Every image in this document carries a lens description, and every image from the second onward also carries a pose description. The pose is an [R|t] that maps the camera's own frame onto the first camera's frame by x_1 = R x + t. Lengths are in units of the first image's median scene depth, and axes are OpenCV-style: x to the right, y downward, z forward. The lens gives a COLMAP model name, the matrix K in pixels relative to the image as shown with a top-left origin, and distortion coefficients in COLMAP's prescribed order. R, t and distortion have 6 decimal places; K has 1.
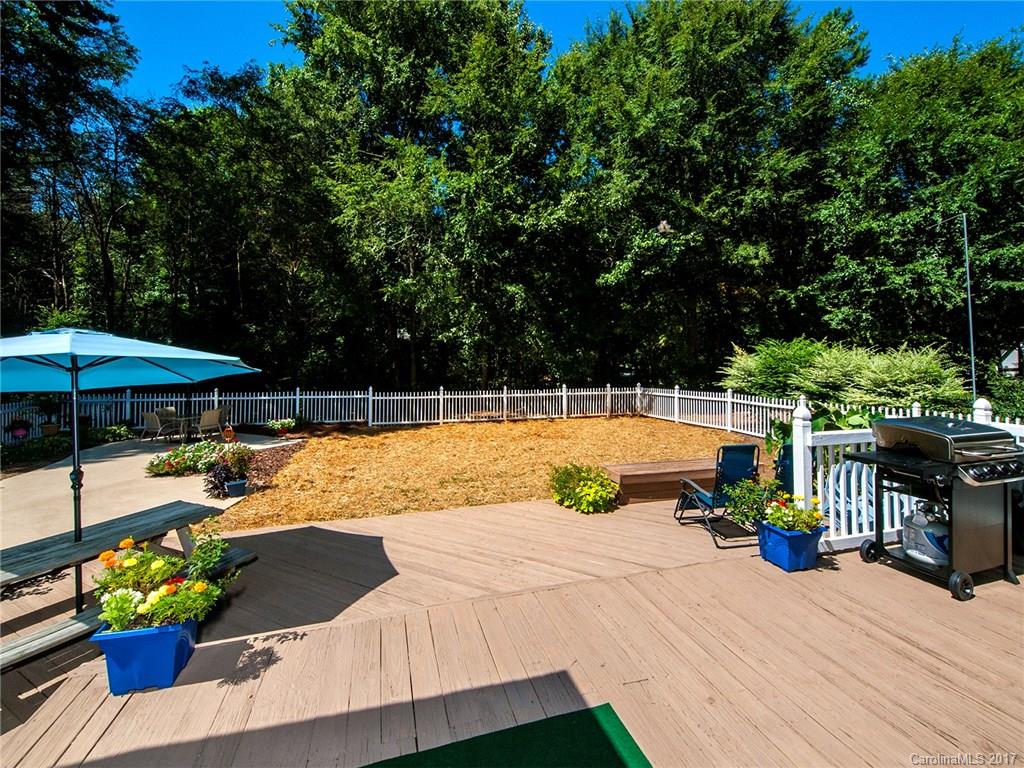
lens RADIAL K [[431.5, 0, 512.2], [0, 431.5, 368.5], [0, 0, 1]] dist [0.001812, 0.000117]
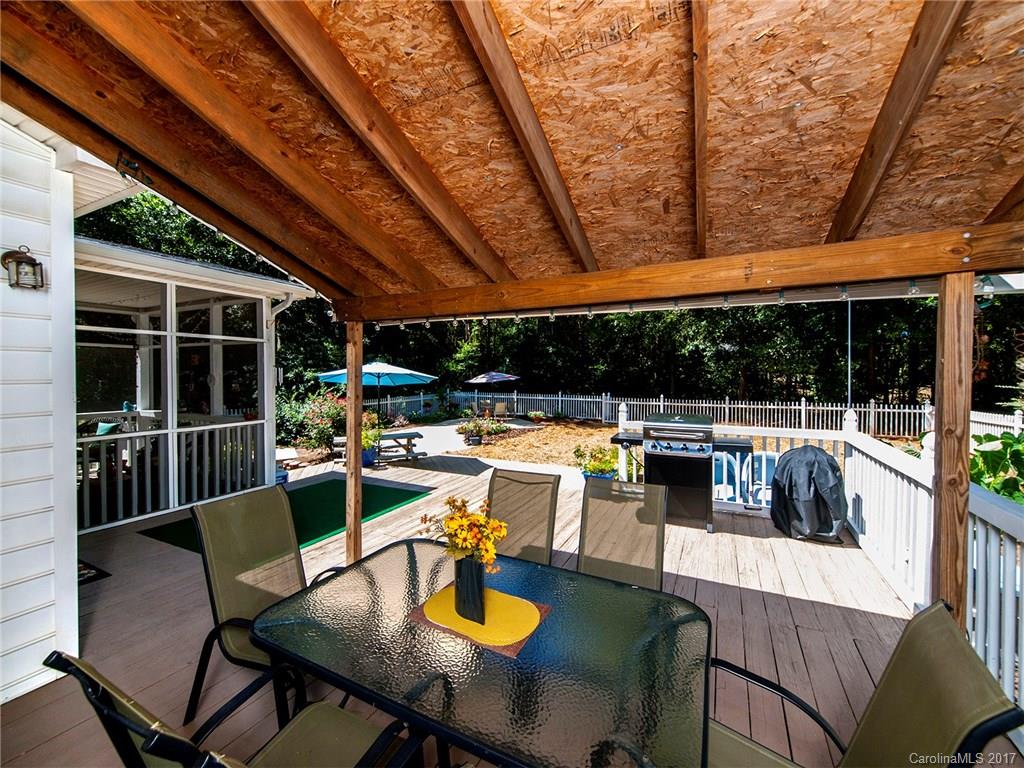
lens RADIAL K [[416.4, 0, 512.0], [0, 416.4, 384.0], [0, 0, 1]] dist [-0.002304, -0.000199]
pose [[0.716295, 0.017294, -0.697584, 0.338826], [-0.008391, 0.999834, 0.016172, -0.001445], [0.697748, -0.005730, 0.716321, -0.083466]]
